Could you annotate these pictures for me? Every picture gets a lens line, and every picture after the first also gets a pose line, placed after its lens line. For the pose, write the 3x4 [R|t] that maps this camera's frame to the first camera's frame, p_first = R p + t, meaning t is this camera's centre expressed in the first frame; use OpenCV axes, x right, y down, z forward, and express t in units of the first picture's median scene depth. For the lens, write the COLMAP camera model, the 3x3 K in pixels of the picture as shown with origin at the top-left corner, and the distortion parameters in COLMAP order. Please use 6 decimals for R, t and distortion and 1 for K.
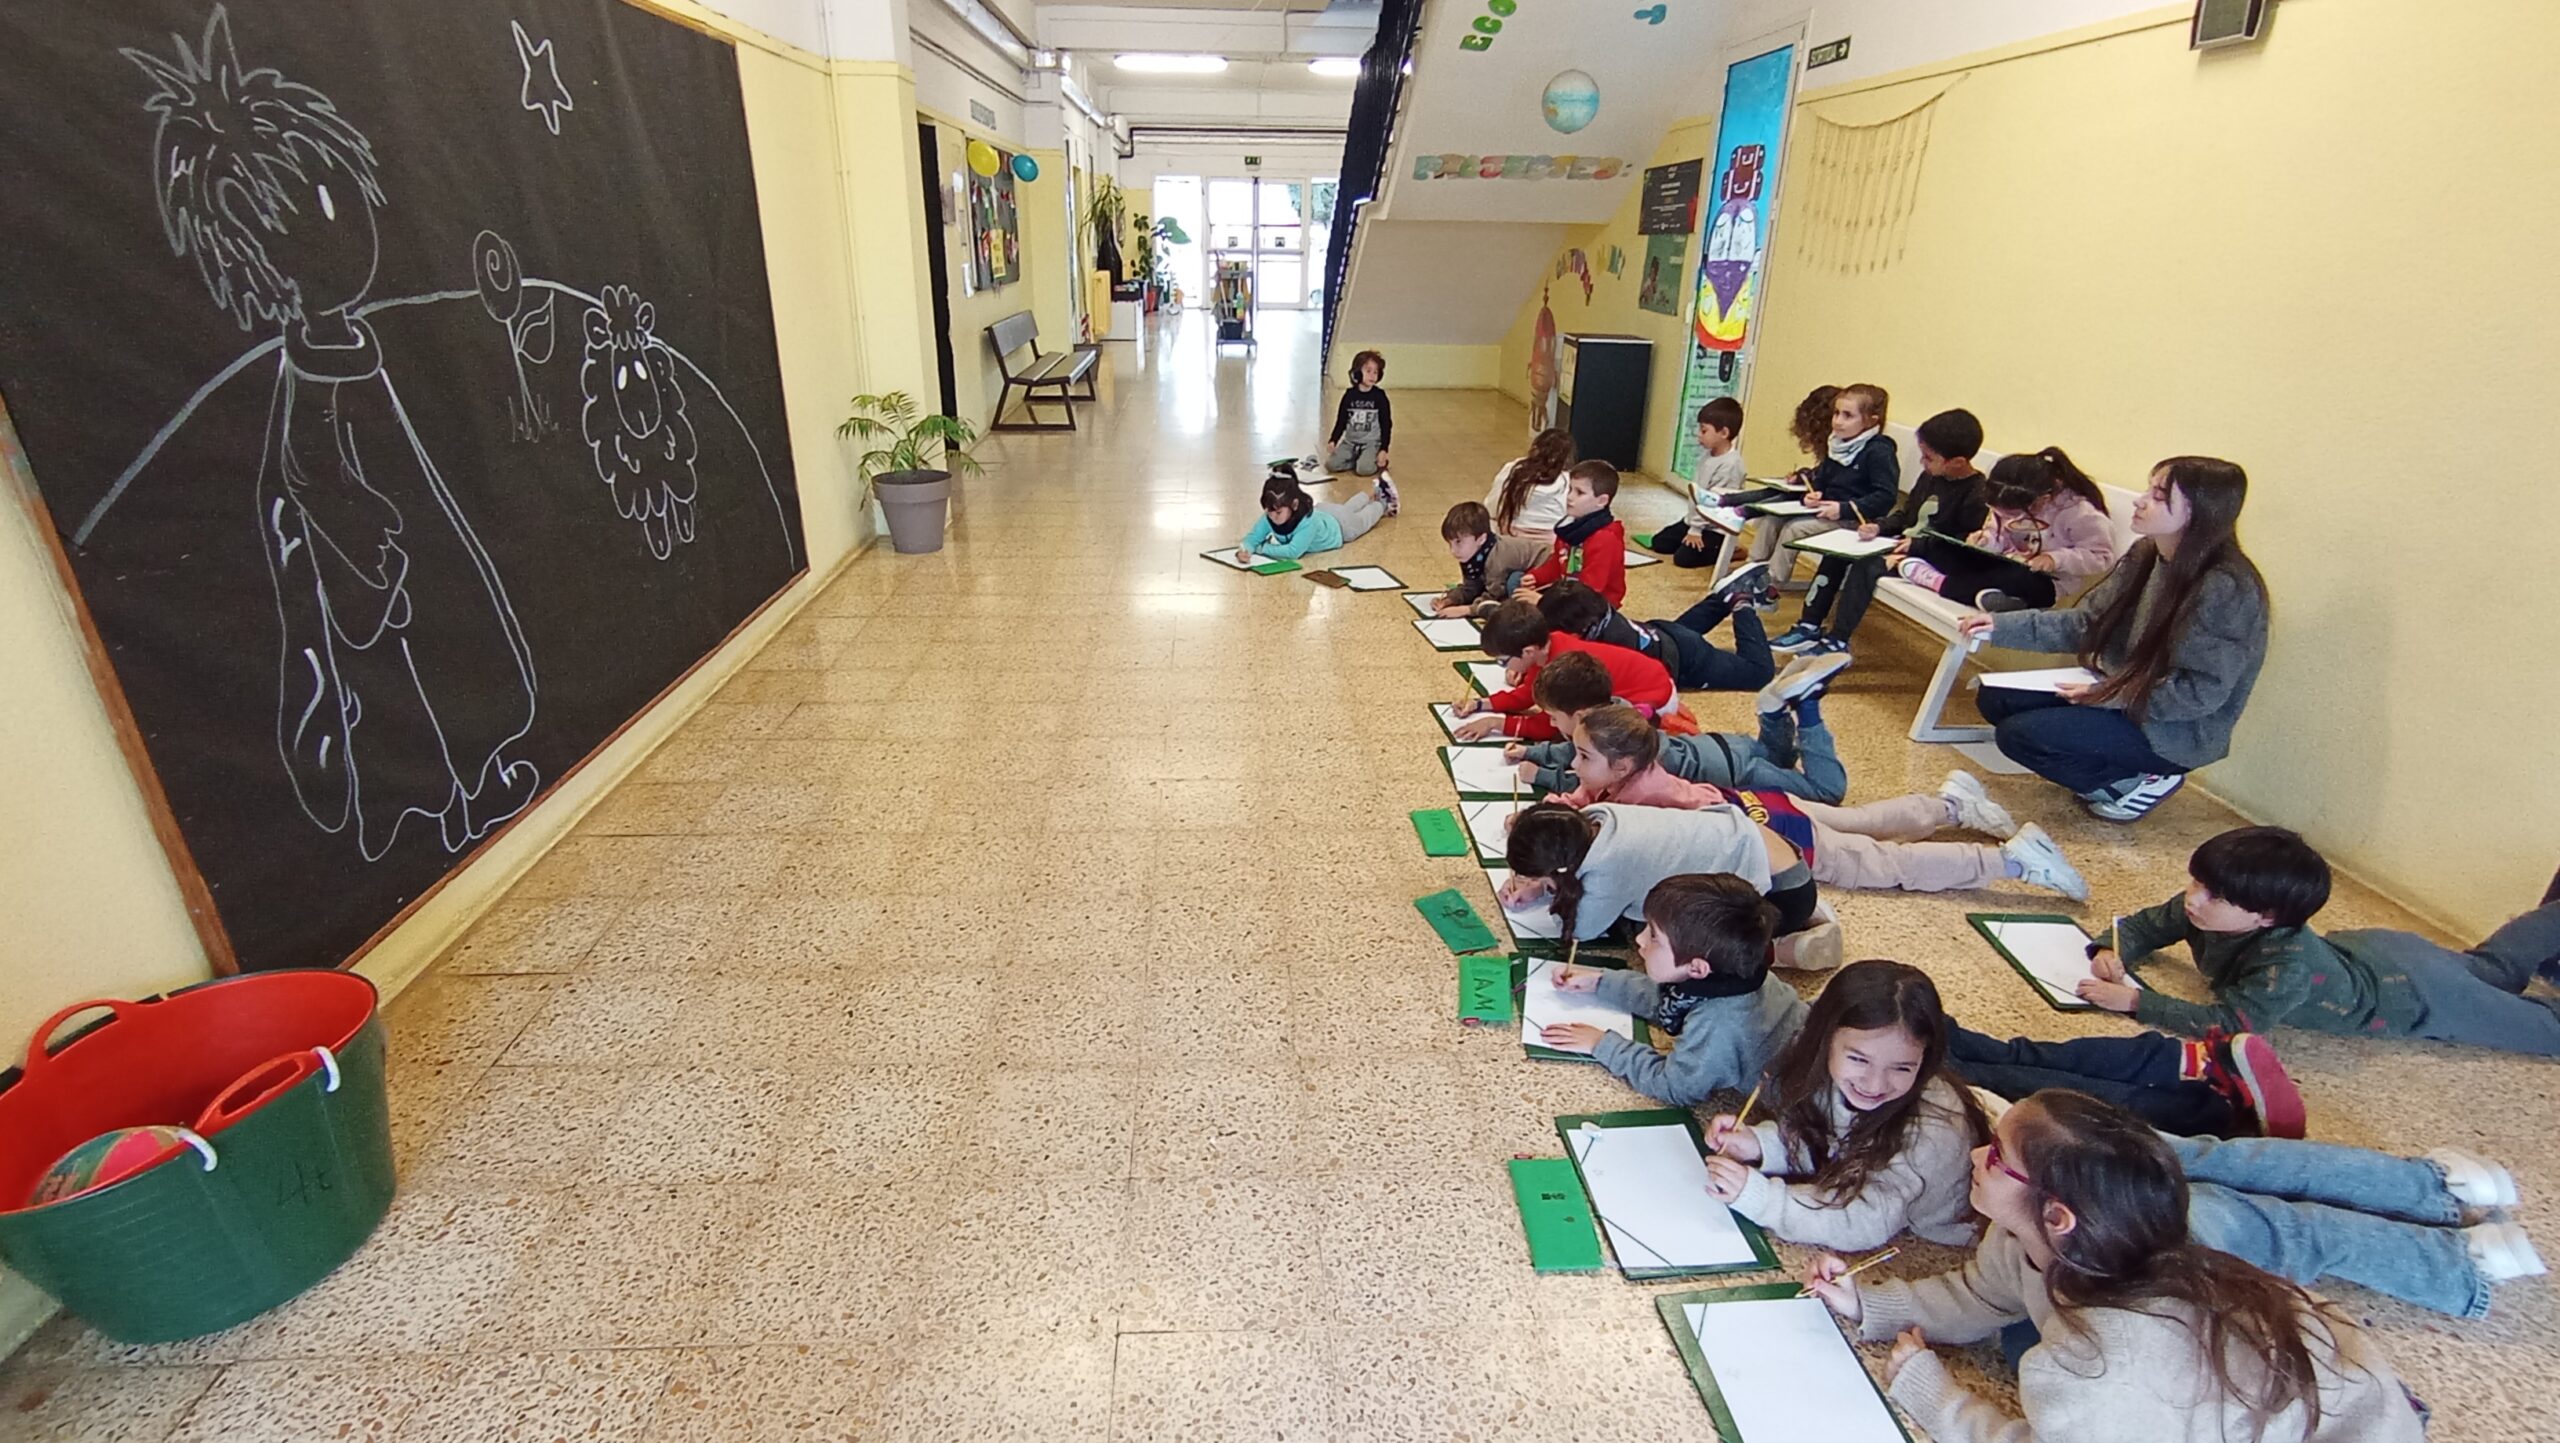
lens RADIAL K [[1165.0, 0, 1271.9], [0, 1165.0, 730.3], [0, 0, 1]] dist [-0.055128, 0.042017]
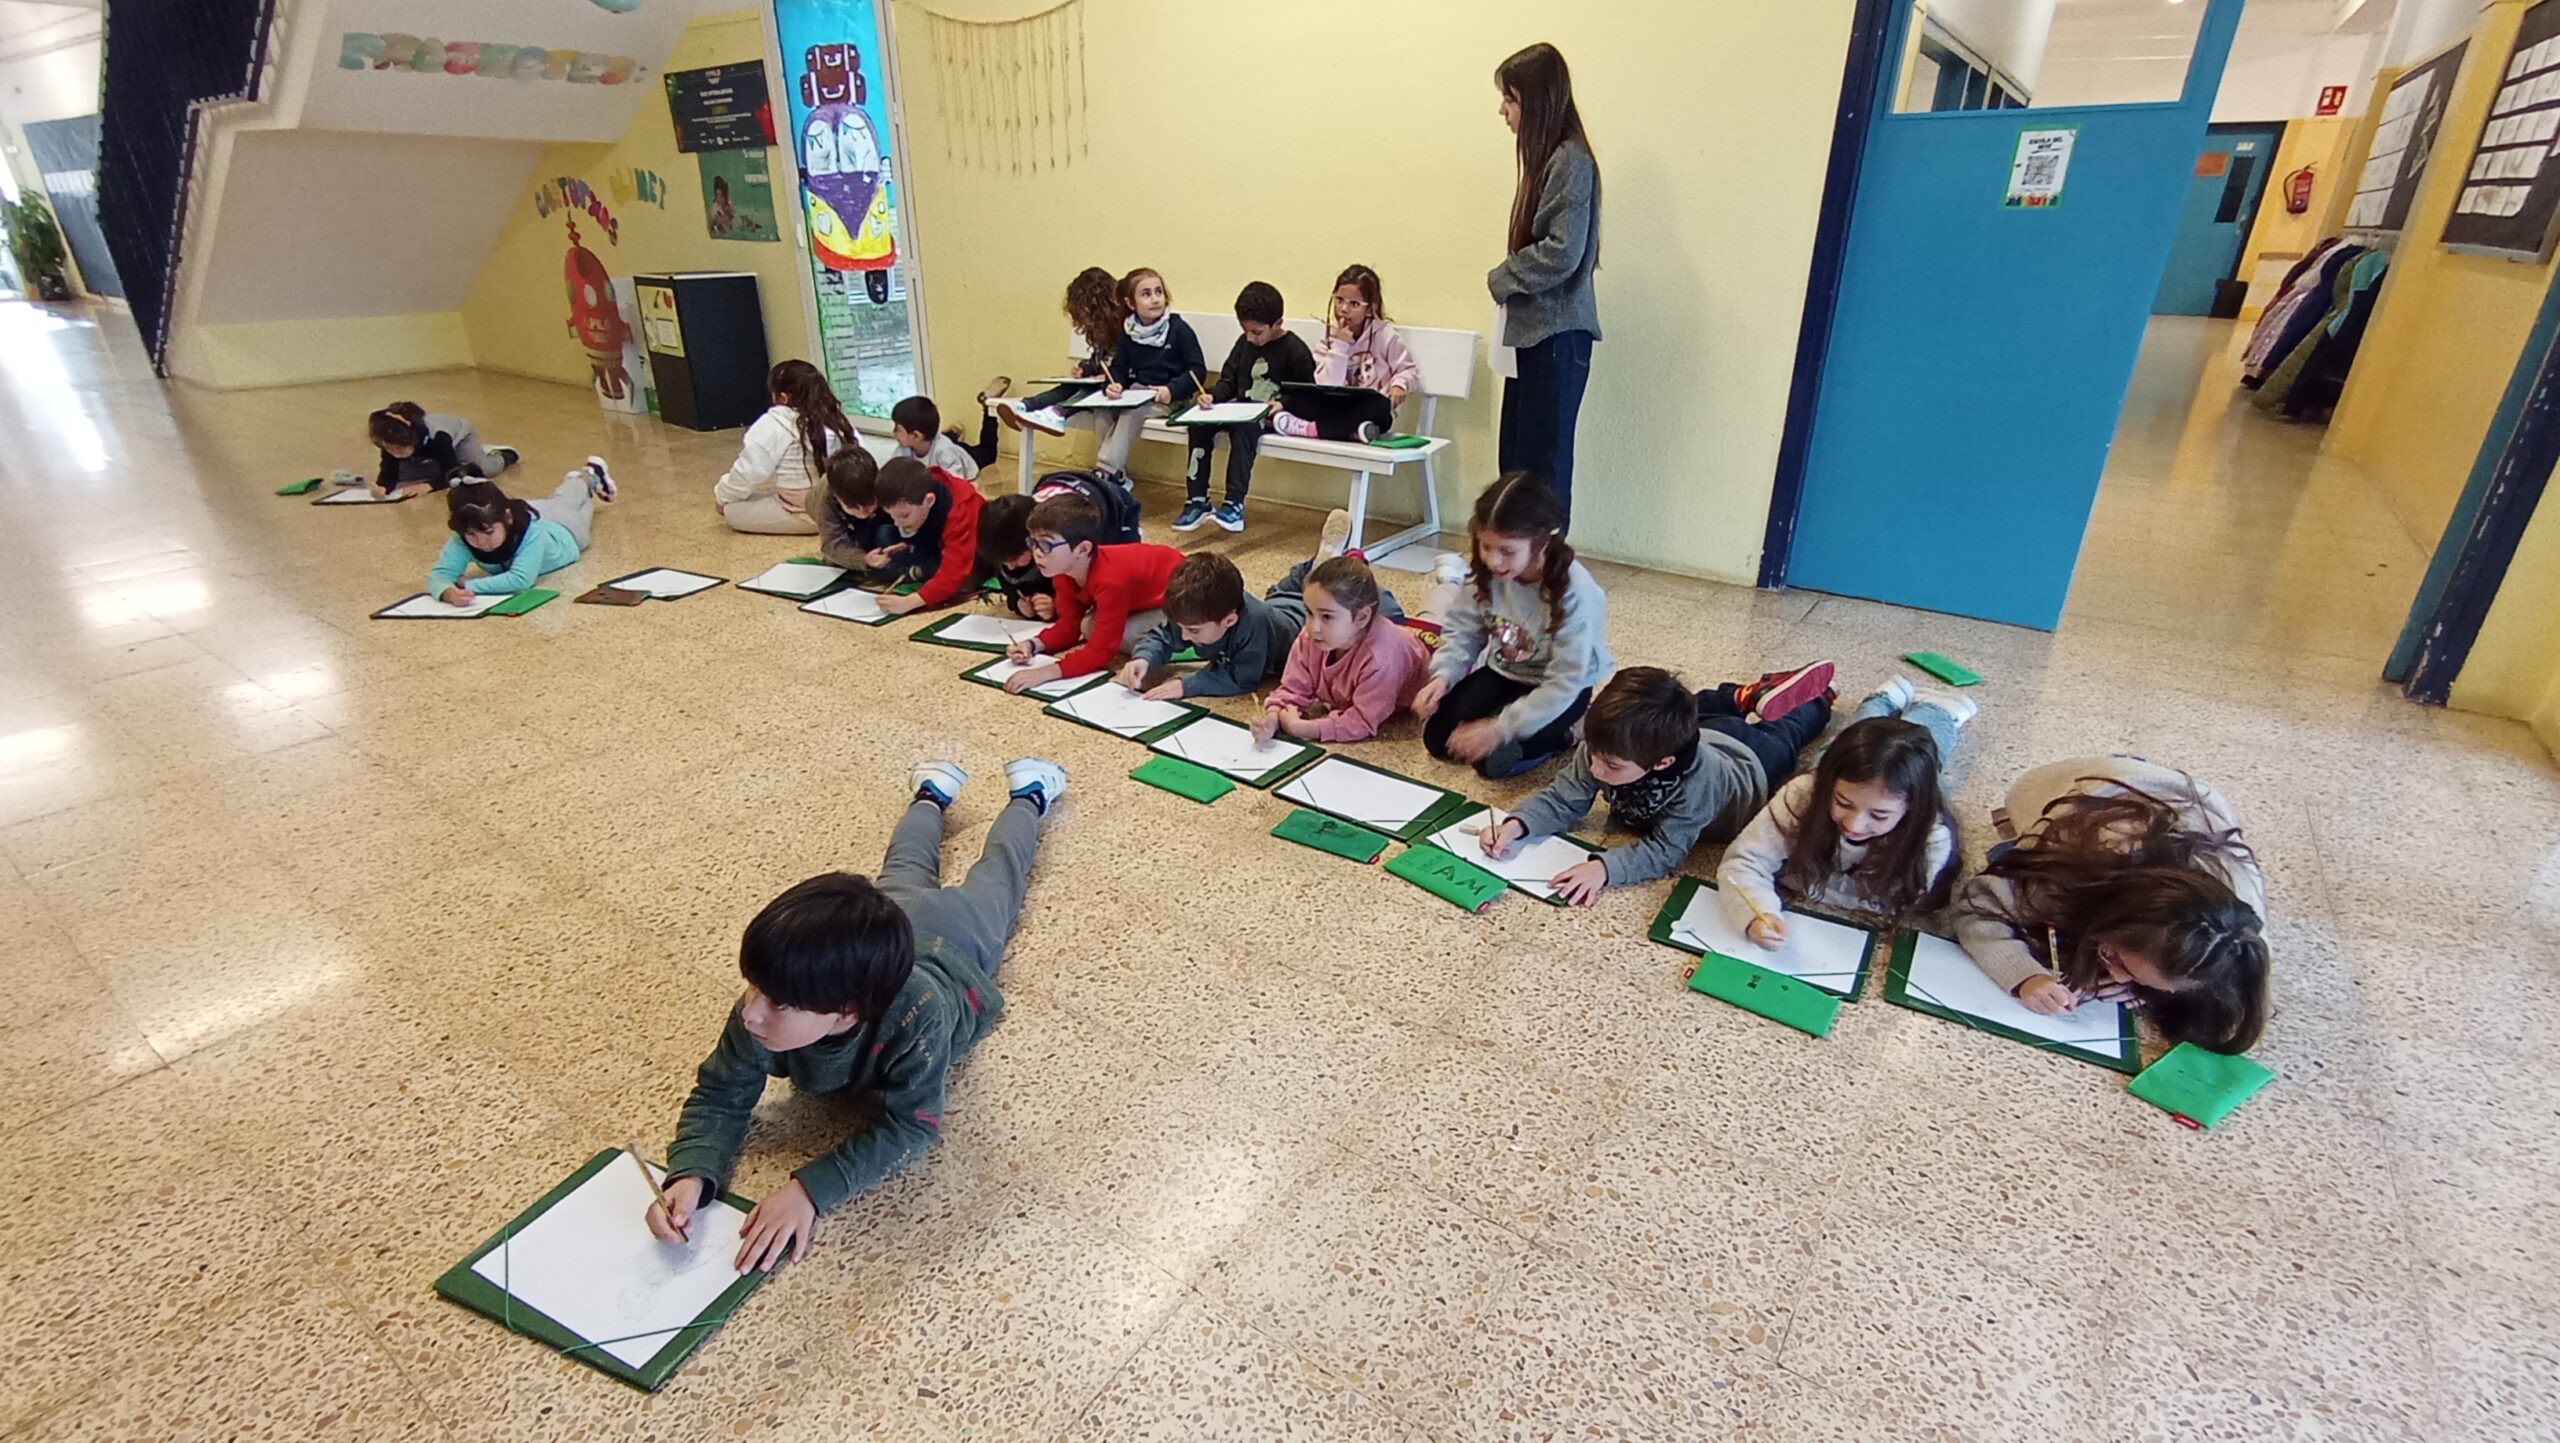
lens RADIAL K [[1165.0, 0, 1271.9], [0, 1165.0, 730.3], [0, 0, 1]] dist [-0.055128, 0.042017]
pose [[0.620580, -0.337637, 0.707730, -0.404467], [0.316597, 0.933603, 0.167784, -0.068521], [-0.717389, 0.119942, 0.686270, 0.345605]]
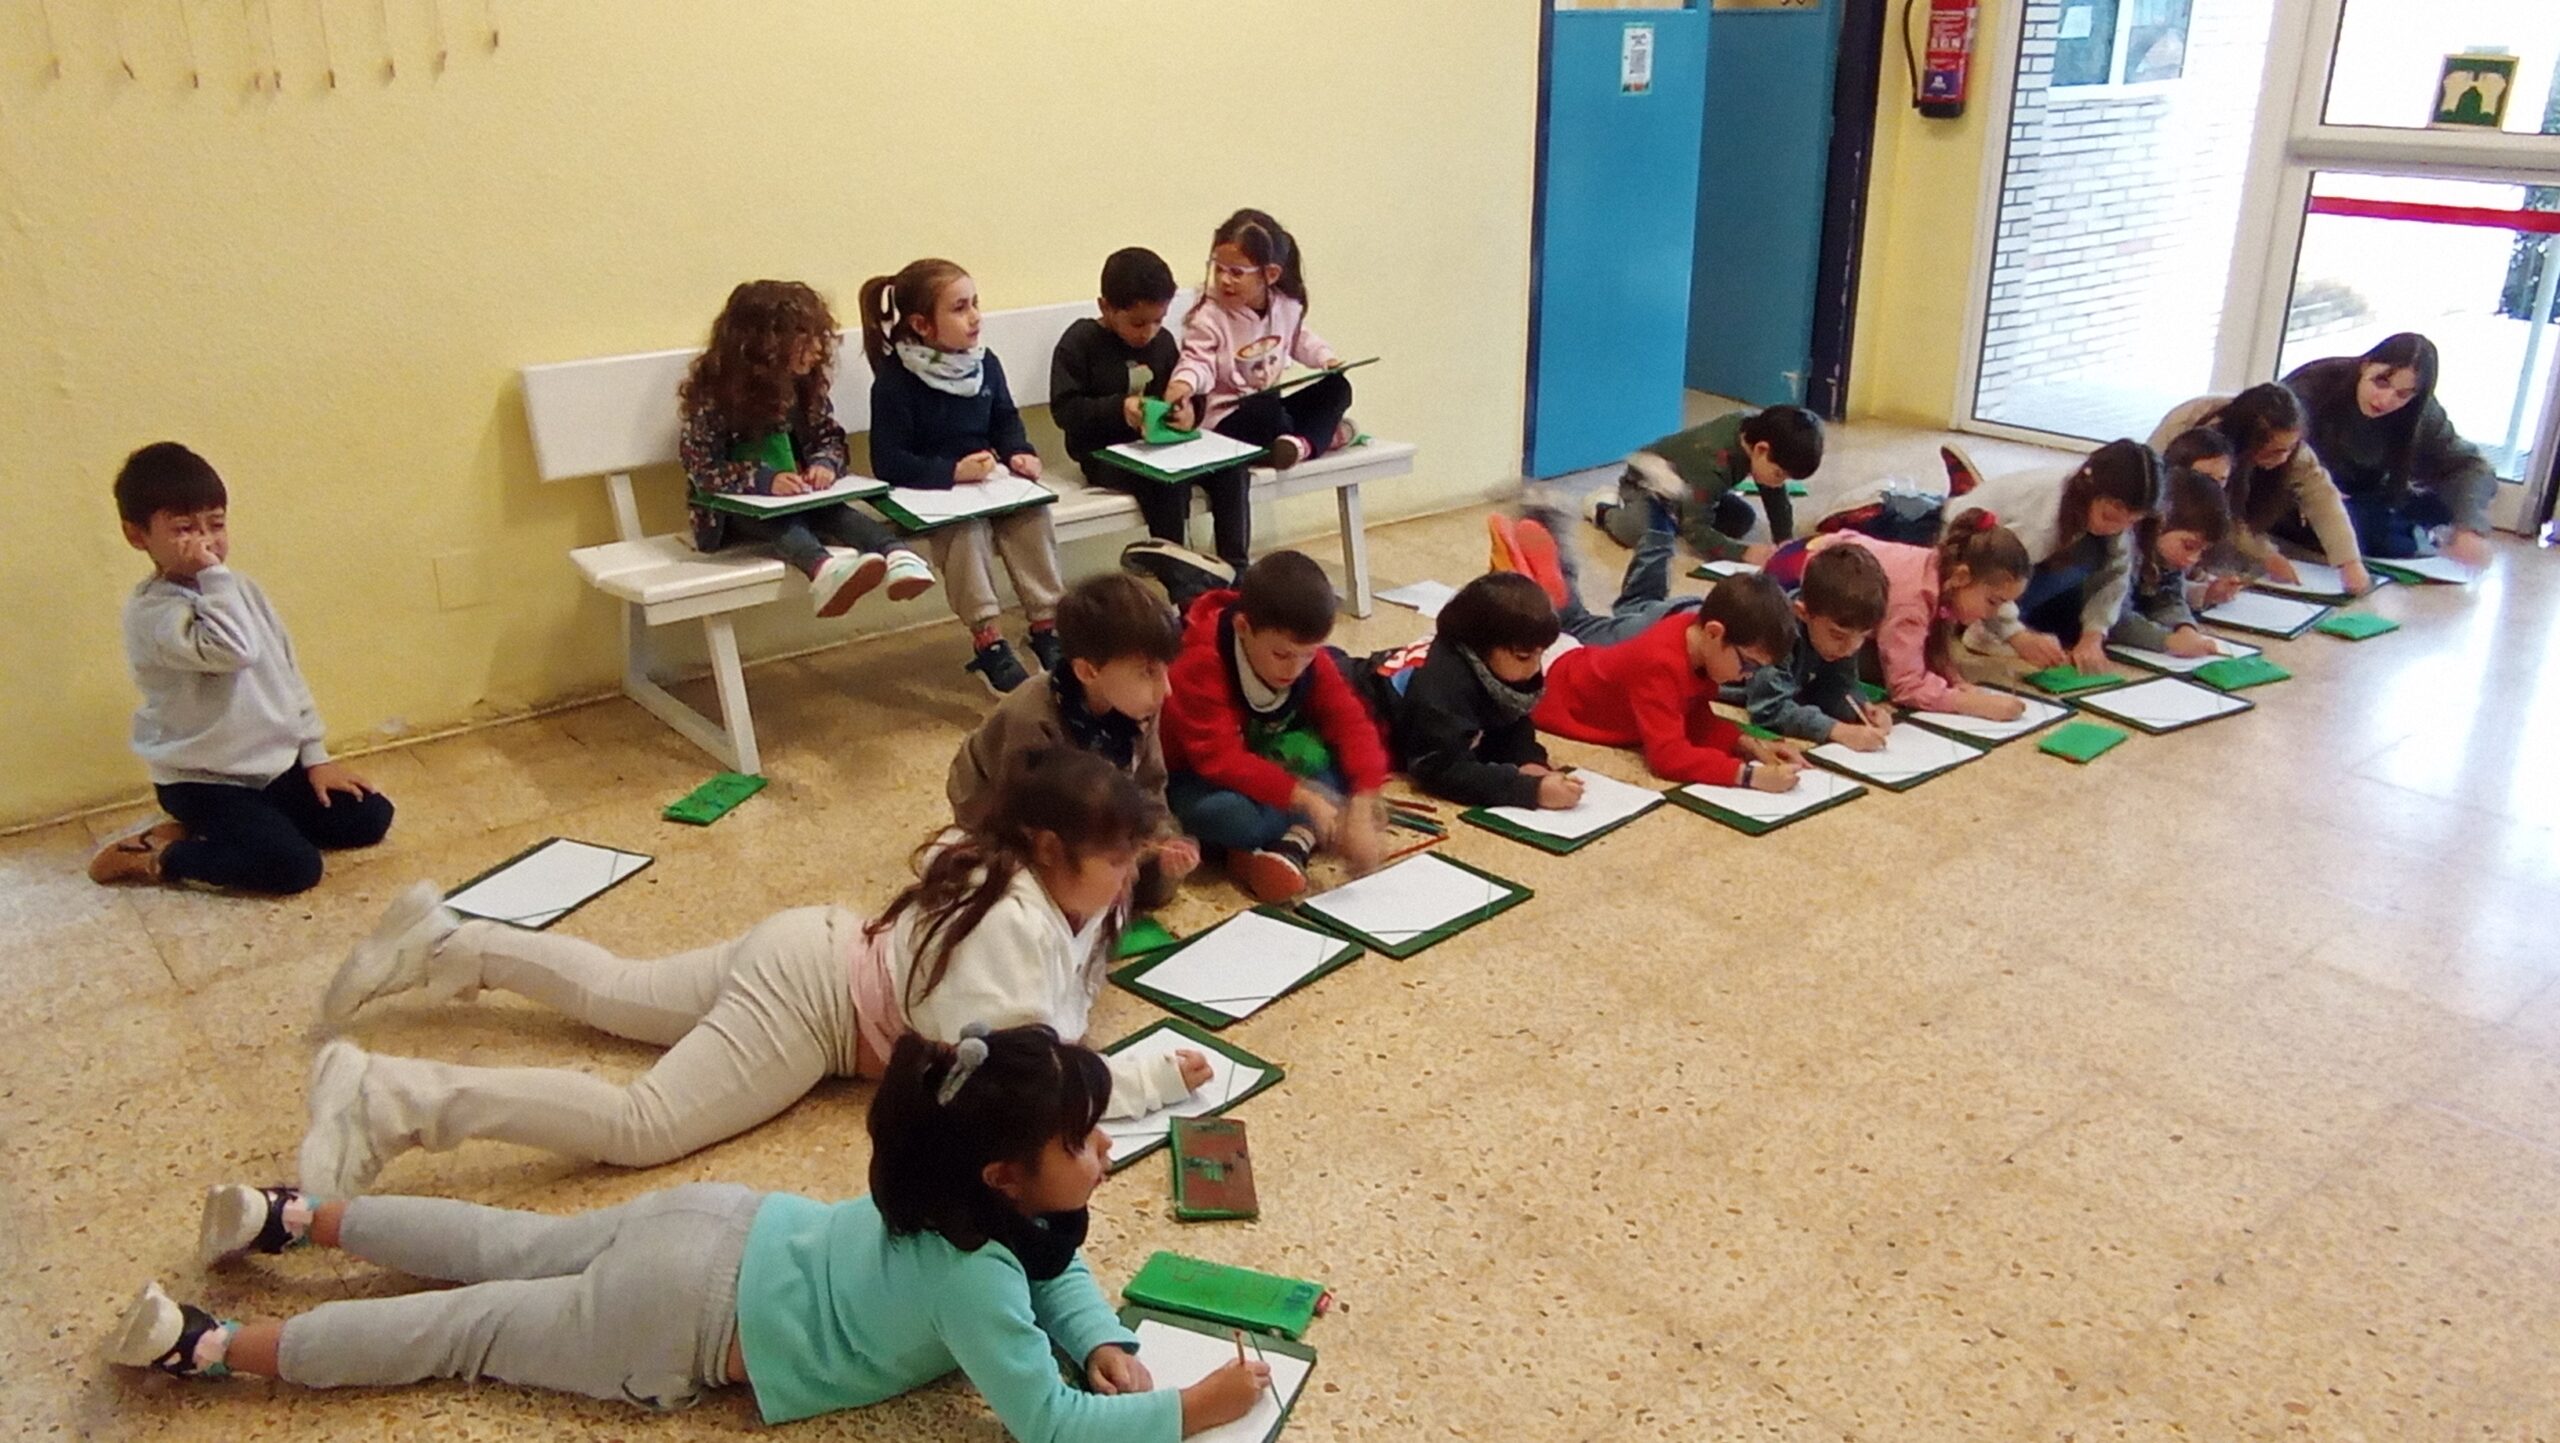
lens RADIAL K [[1923.7, 0, 1241.5], [0, 1923.7, 727.2], [0, 0, 1]] dist [-0.048869, 0.006374]
pose [[-0.591904, -0.293447, 0.750692, -0.488885], [0.318843, 0.770152, 0.552454, -0.817127], [-0.740263, 0.566353, -0.362293, 1.861191]]
